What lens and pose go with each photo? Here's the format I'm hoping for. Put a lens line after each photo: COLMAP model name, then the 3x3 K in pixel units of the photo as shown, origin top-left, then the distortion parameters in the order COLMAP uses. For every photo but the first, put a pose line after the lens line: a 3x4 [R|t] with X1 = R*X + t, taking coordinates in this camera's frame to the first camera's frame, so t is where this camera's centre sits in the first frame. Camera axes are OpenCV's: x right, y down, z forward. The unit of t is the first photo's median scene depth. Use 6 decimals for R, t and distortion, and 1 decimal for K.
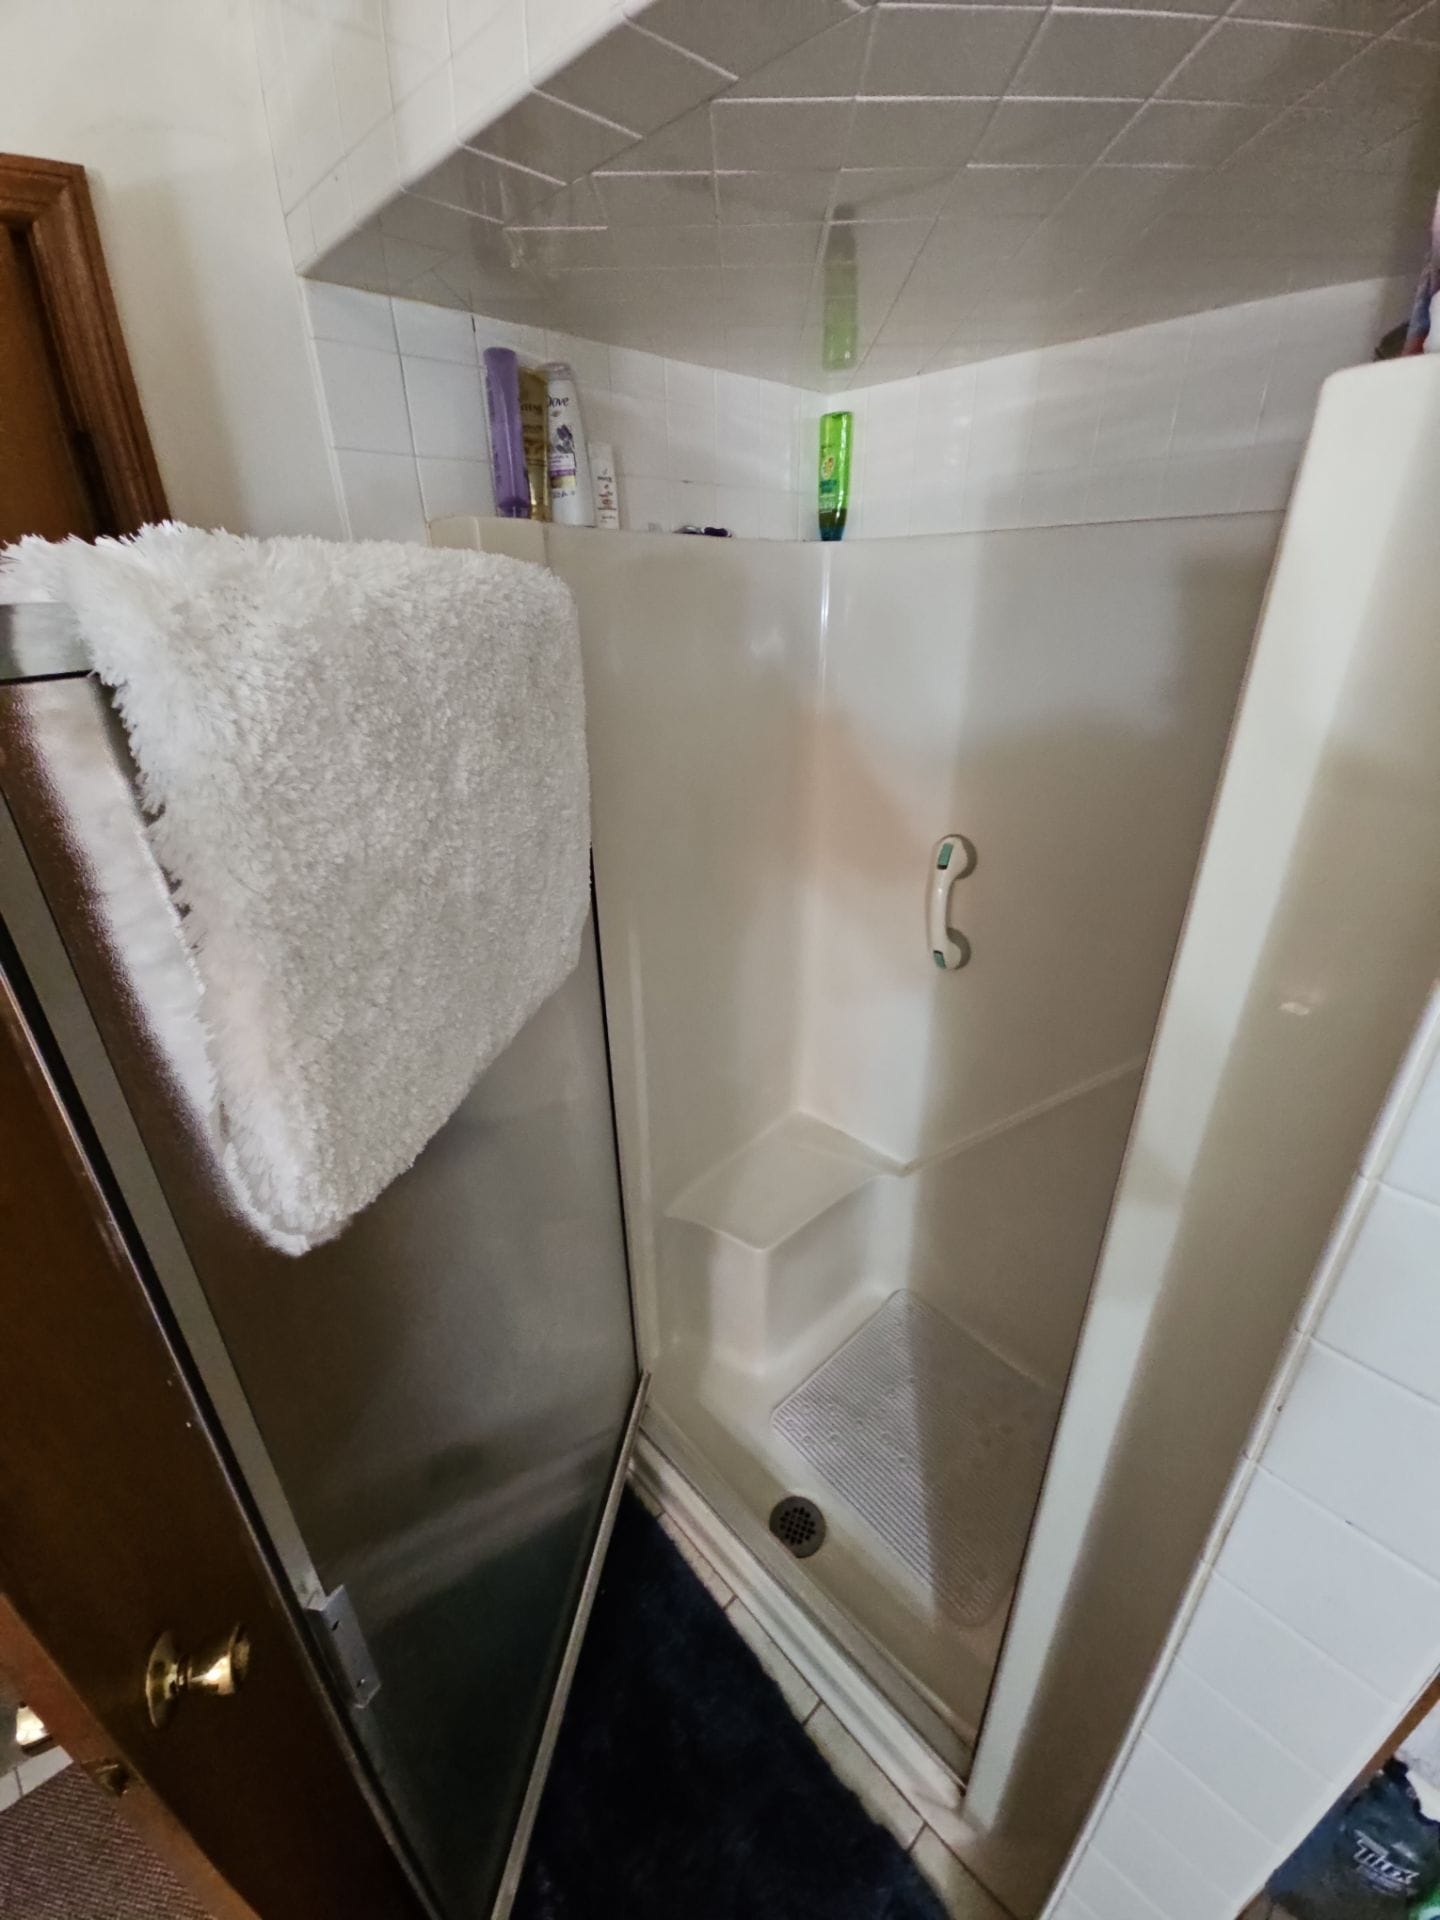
lens RADIAL K [[786.2, 0, 720.0], [0, 786.2, 960.0], [0, 0, 1]] dist [-0.001371, -0.000438]
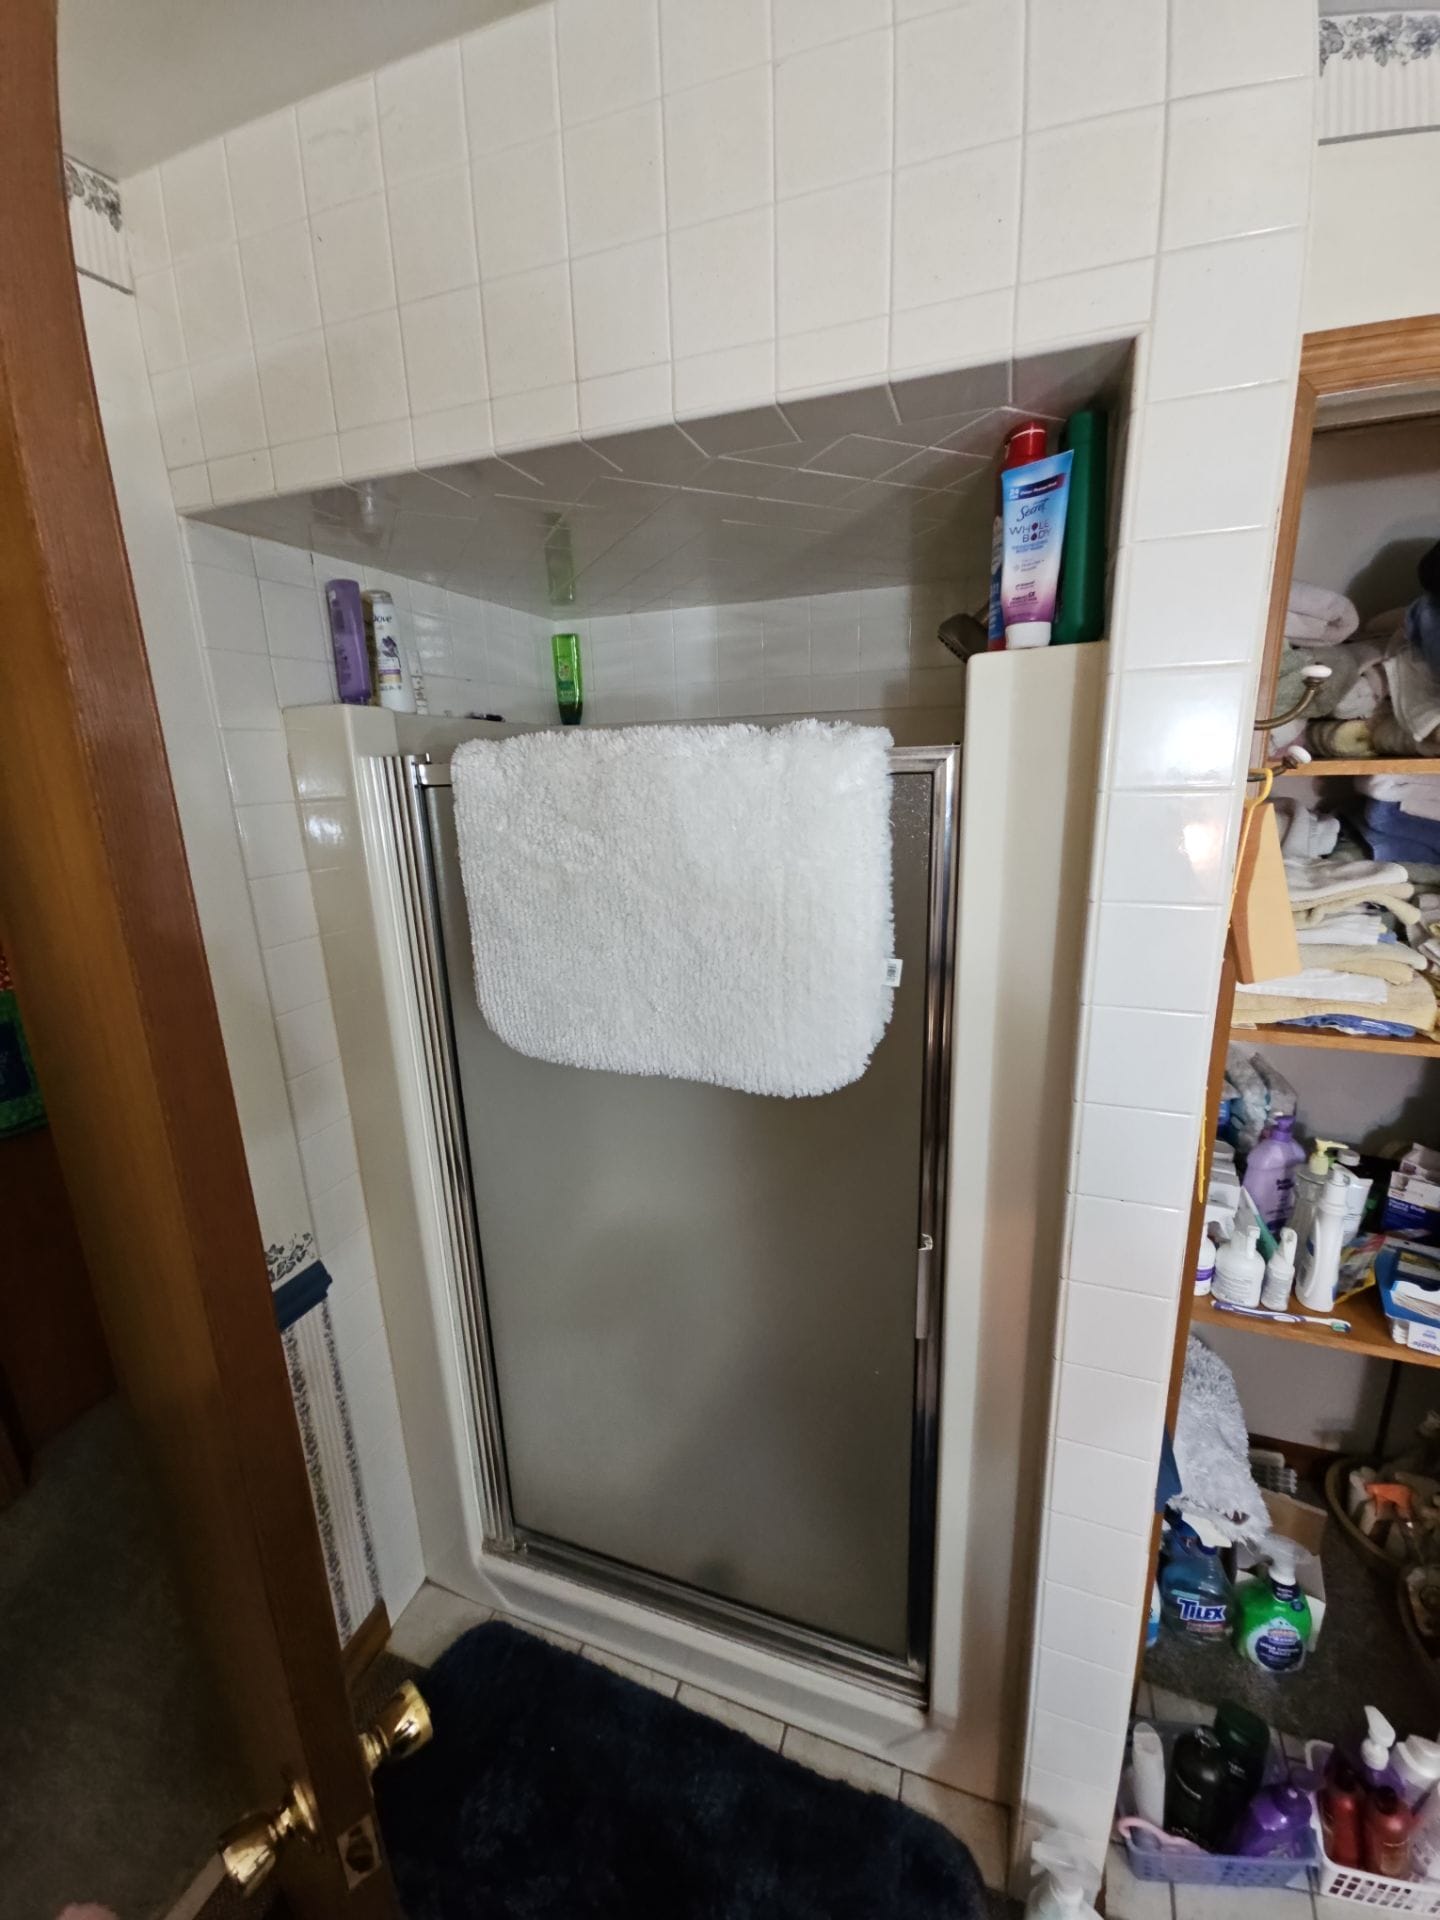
lens RADIAL K [[786.2, 0, 720.0], [0, 786.2, 960.0], [0, 0, 1]] dist [-0.001371, -0.000438]
pose [[0.890648, -0.129540, 0.435850, -0.316023], [0.214171, 0.965083, -0.150819, 0.091569], [-0.401094, 0.227673, 0.887293, -0.163513]]
